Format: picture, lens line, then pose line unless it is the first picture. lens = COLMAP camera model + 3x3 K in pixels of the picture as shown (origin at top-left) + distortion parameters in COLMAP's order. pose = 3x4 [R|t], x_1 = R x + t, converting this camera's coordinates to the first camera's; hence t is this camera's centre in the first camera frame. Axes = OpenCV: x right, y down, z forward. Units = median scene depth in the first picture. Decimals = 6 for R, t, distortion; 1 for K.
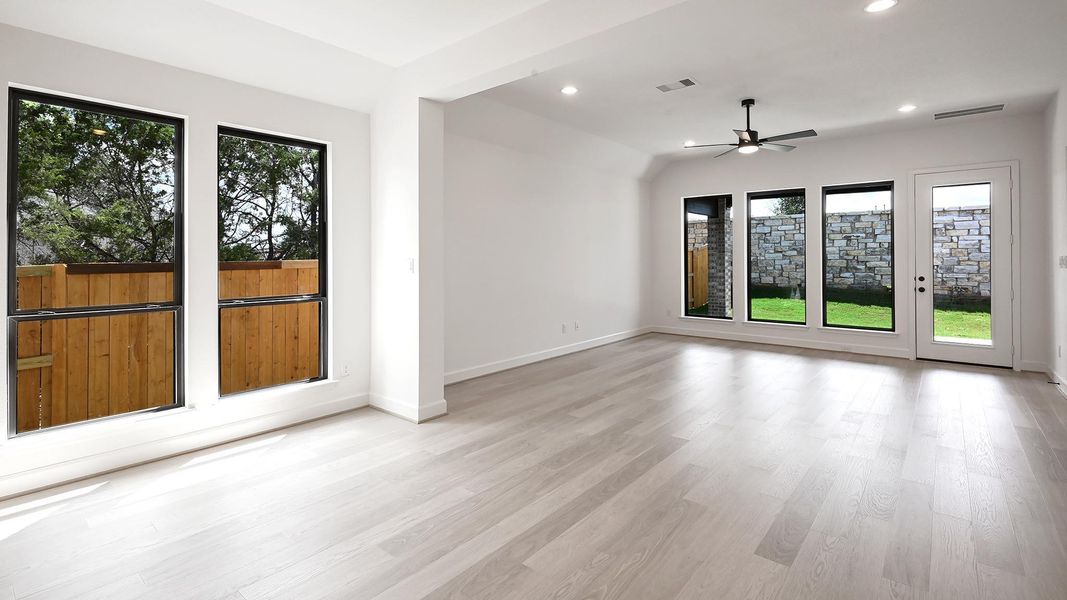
lens RADIAL K [[486.8, 0, 534.4], [0, 486.8, 252.5], [0, 0, 1]] dist [-0.000534, -0.000074]
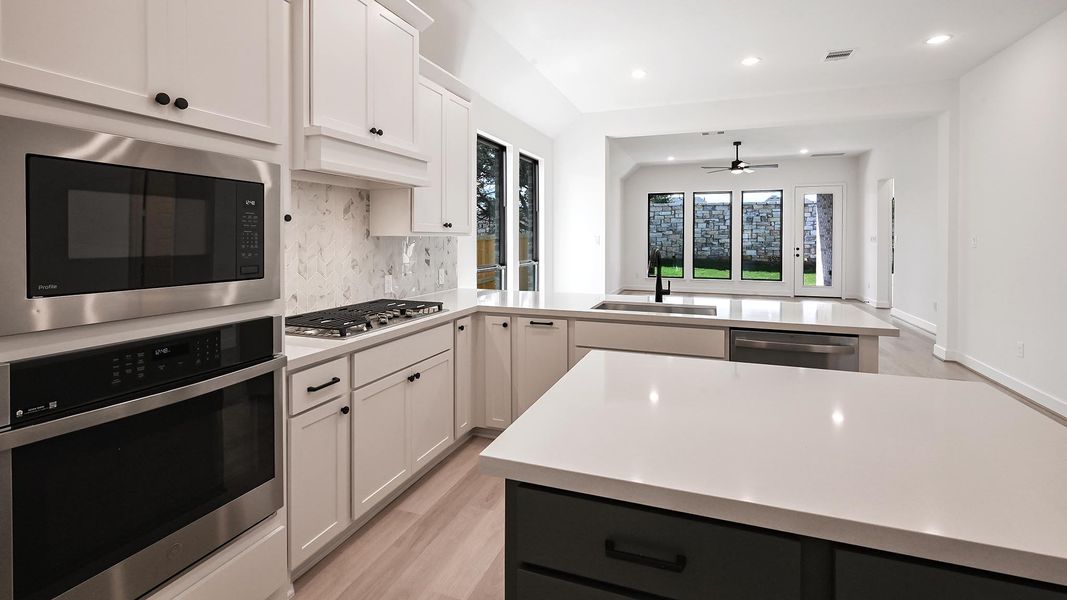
lens RADIAL K [[486.8, 0, 534.4], [0, 486.8, 252.5], [0, 0, 1]] dist [-0.000534, -0.000074]
pose [[0.939094, -0.008339, 0.343559, -0.296111], [-0.007499, 0.998970, 0.044746, -0.001467], [-0.343579, -0.044597, 0.938064, -0.128481]]
